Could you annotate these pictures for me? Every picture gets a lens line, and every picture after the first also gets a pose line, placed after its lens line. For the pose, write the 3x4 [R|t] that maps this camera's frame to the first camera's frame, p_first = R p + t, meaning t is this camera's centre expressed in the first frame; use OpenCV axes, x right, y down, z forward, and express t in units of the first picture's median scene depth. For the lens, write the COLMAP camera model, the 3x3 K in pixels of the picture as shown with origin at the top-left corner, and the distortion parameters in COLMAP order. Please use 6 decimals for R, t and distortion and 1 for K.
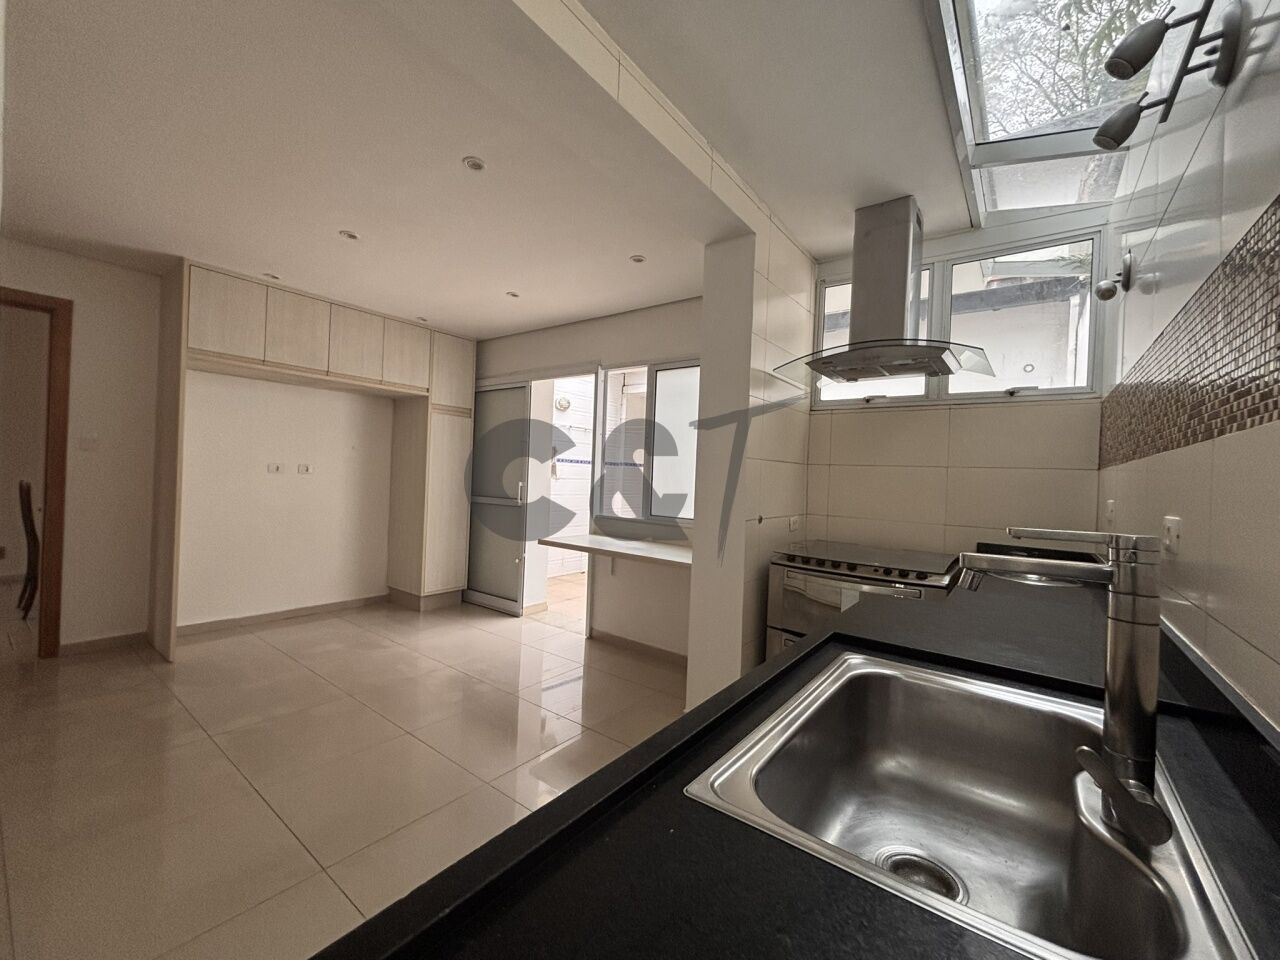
lens RADIAL K [[518.3, 0, 640.6], [0, 518.3, 478.2], [0, 0, 1]] dist [-0.002149, 0.000257]
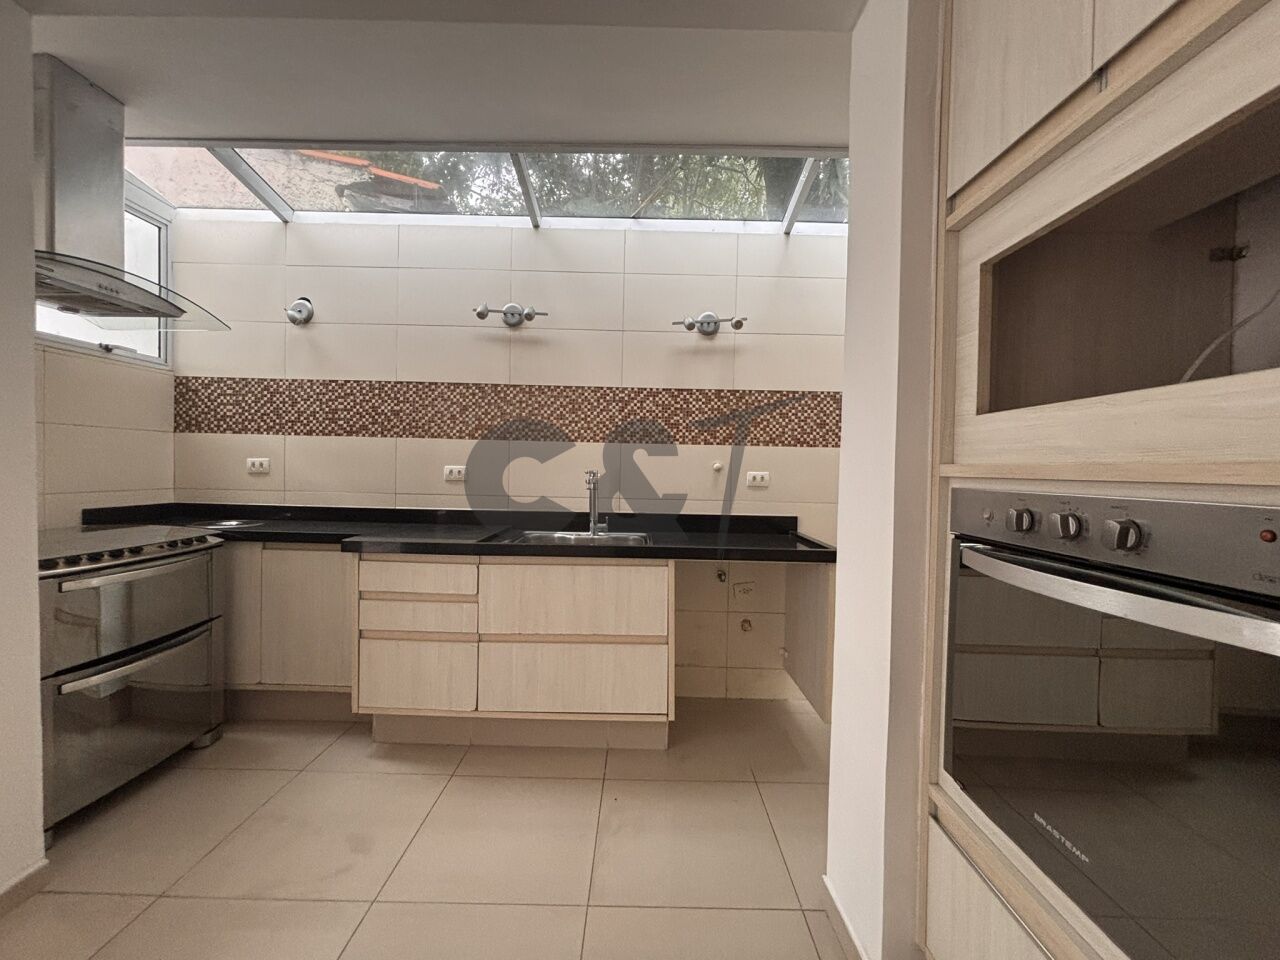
lens RADIAL K [[518.3, 0, 640.6], [0, 518.3, 478.2], [0, 0, 1]] dist [-0.002149, 0.000257]
pose [[-0.598203, -0.071909, 0.798111, -0.459993], [-0.039396, 0.997400, 0.060337, -0.015533], [-0.800375, 0.004651, -0.599481, 0.547912]]
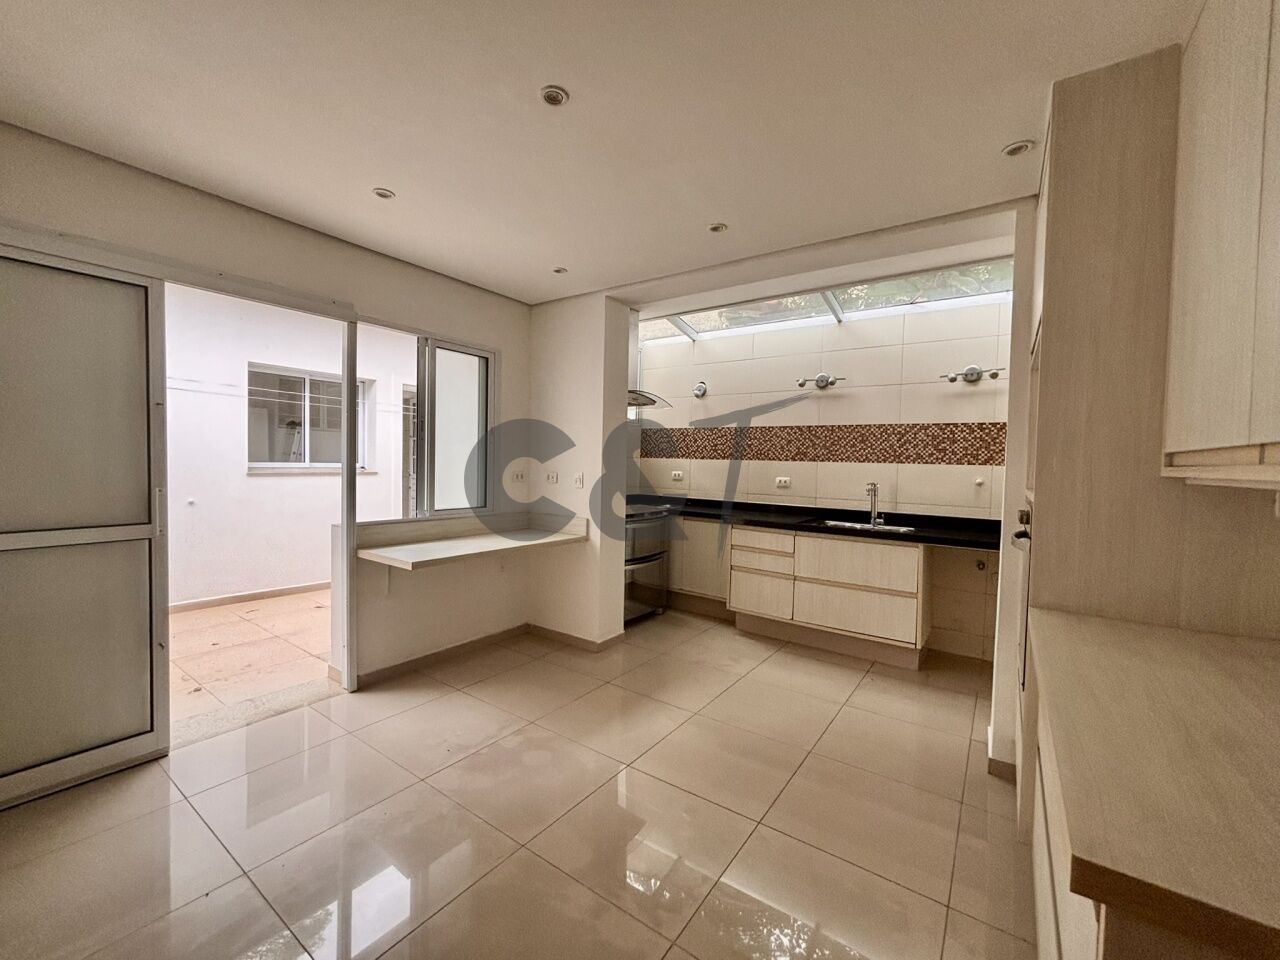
lens RADIAL K [[518.3, 0, 640.6], [0, 518.3, 478.2], [0, 0, 1]] dist [-0.002149, 0.000257]
pose [[-0.036278, -0.071461, 0.996783, -0.904712], [-0.021387, 0.997267, 0.070718, -0.055921], [-0.999113, -0.018752, -0.037707, 0.693989]]
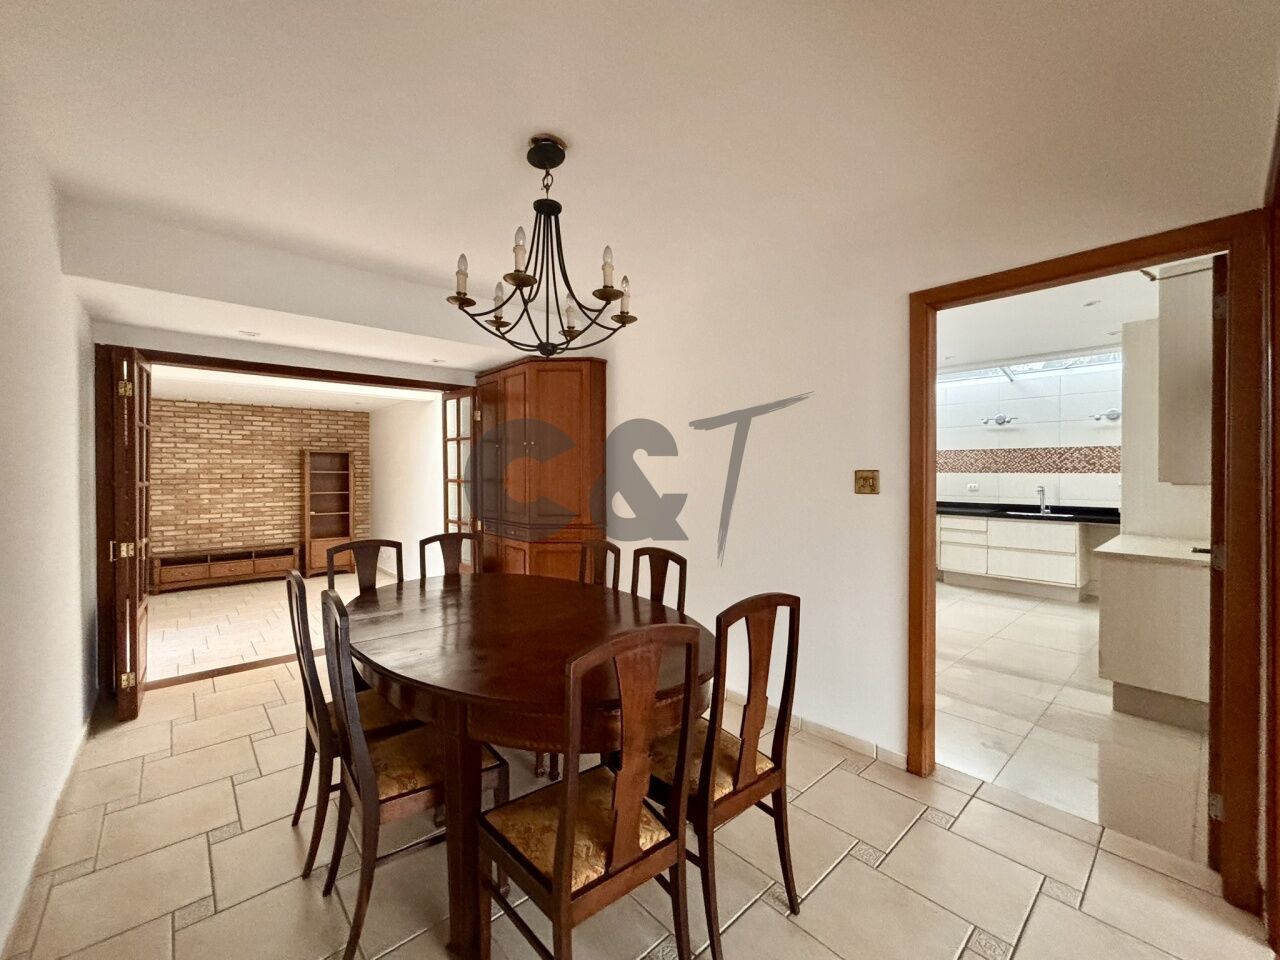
lens RADIAL K [[514.8, 0, 643.2], [0, 514.8, 478.6], [0, 0, 1]] dist [-0.017690, 0.007822]
pose [[0.184365, -0.050900, 0.981539, -1.706836], [0.011167, 0.998702, 0.049693, -0.100869], [-0.982794, 0.001799, 0.184694, 1.131876]]
